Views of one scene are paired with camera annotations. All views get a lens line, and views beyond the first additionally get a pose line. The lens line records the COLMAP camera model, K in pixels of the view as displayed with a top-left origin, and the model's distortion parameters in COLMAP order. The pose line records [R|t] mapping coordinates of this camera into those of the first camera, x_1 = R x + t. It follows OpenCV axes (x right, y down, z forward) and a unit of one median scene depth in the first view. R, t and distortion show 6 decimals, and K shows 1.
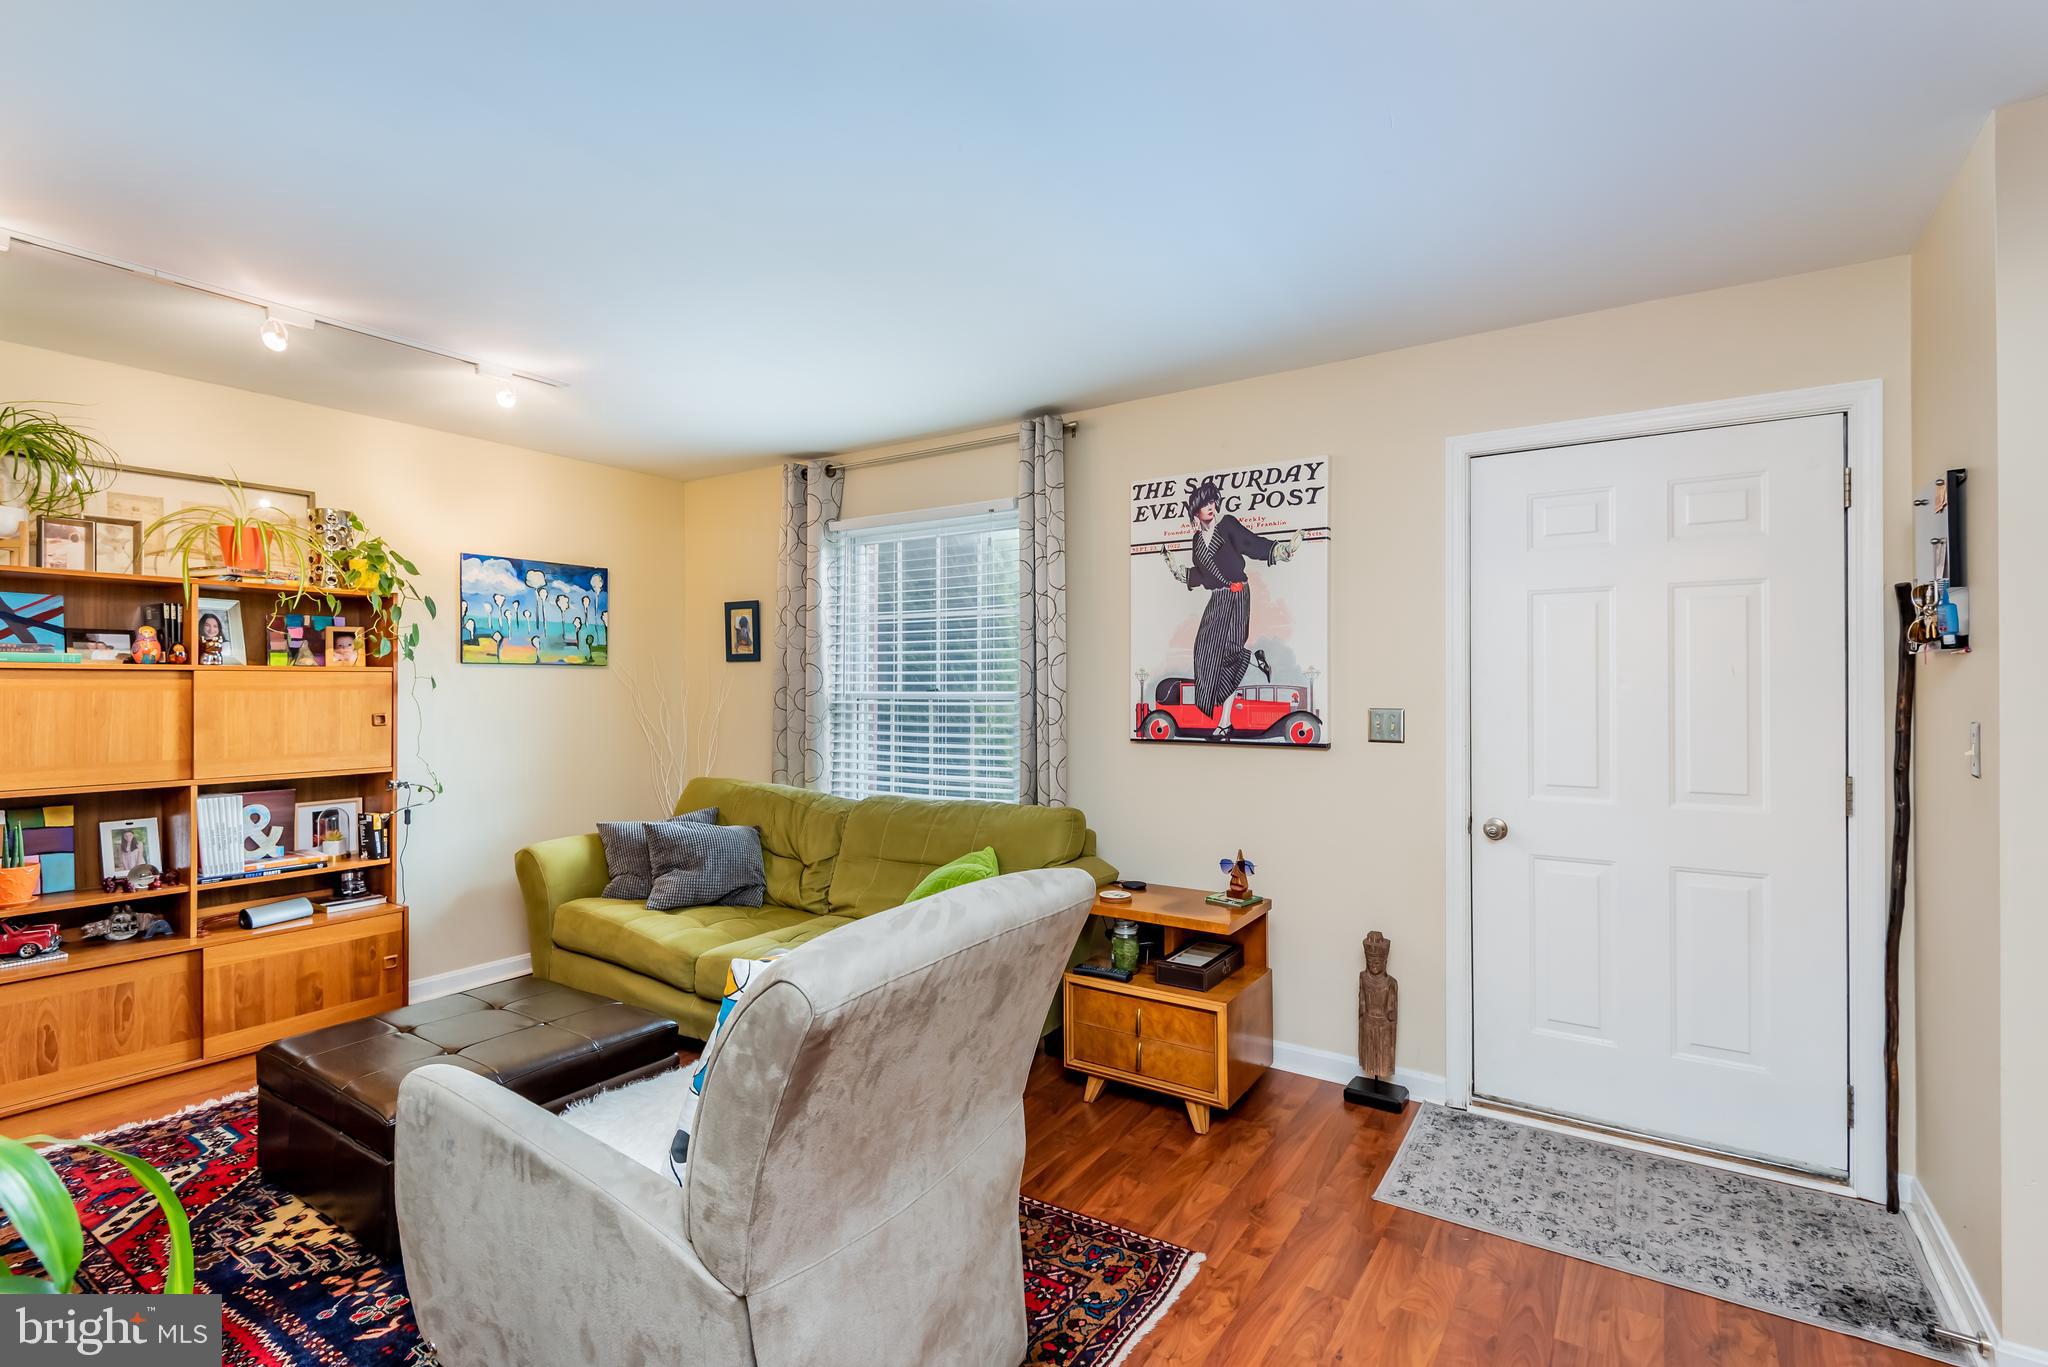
lens RADIAL K [[942.3, 0, 1024.7], [0, 942.3, 693.8], [0, 0, 1]] dist [0.019175, -0.009138]
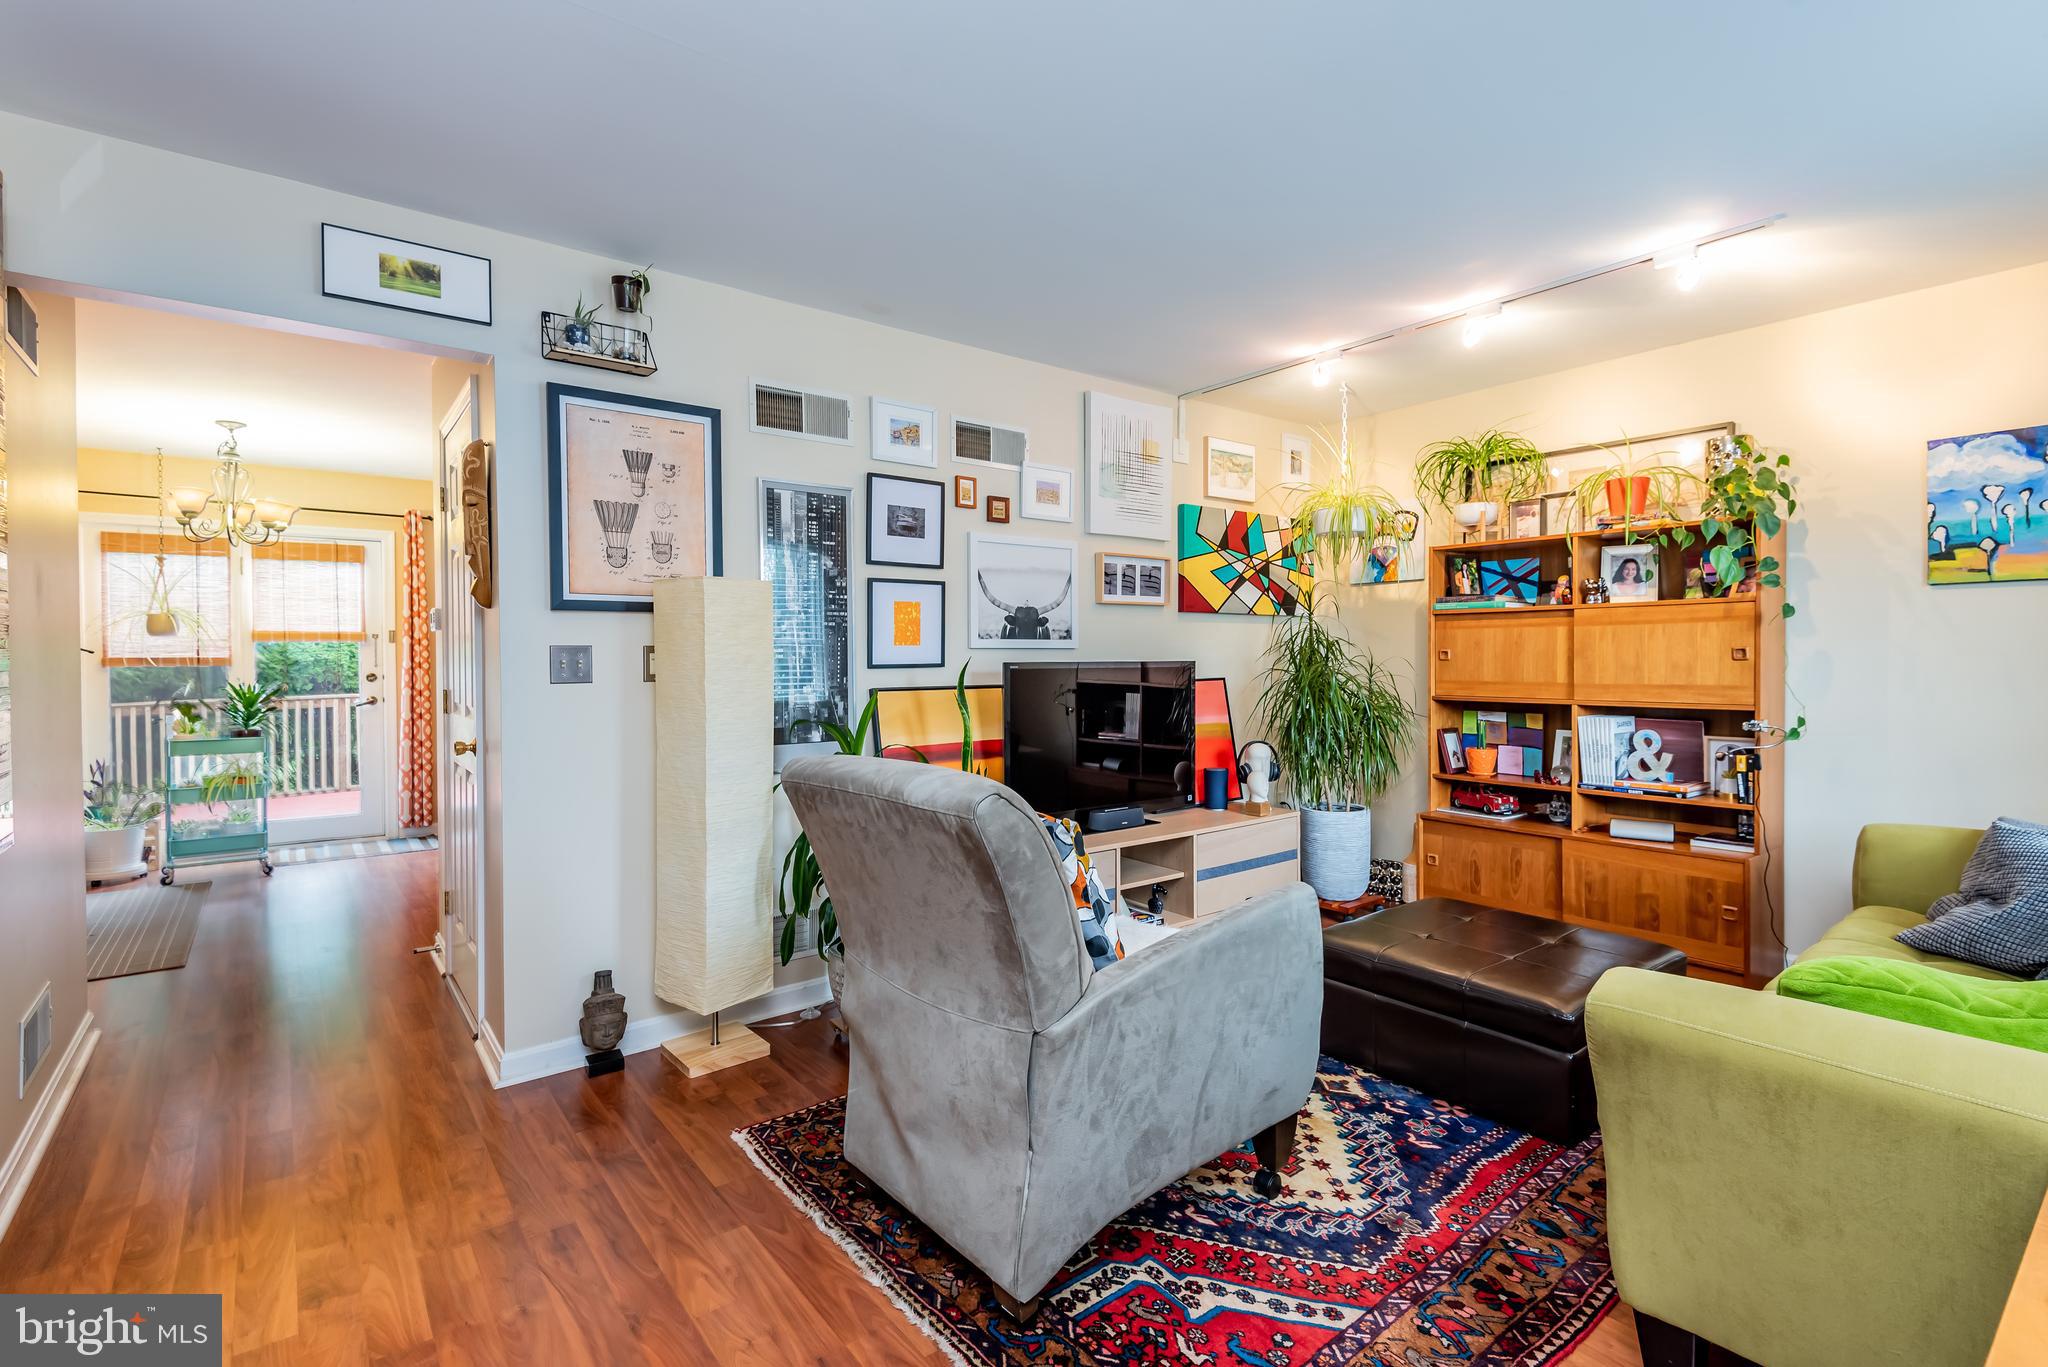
lens RADIAL K [[942.3, 0, 1032.0], [0, 942.3, 671.0], [0, 0, 1]] dist [0.019175, -0.009138]
pose [[-0.293660, 0.020006, -0.955701, 0.435239], [-0.001103, 0.999773, 0.021268, 0.026722], [0.955909, 0.007300, -0.293571, 0.641725]]
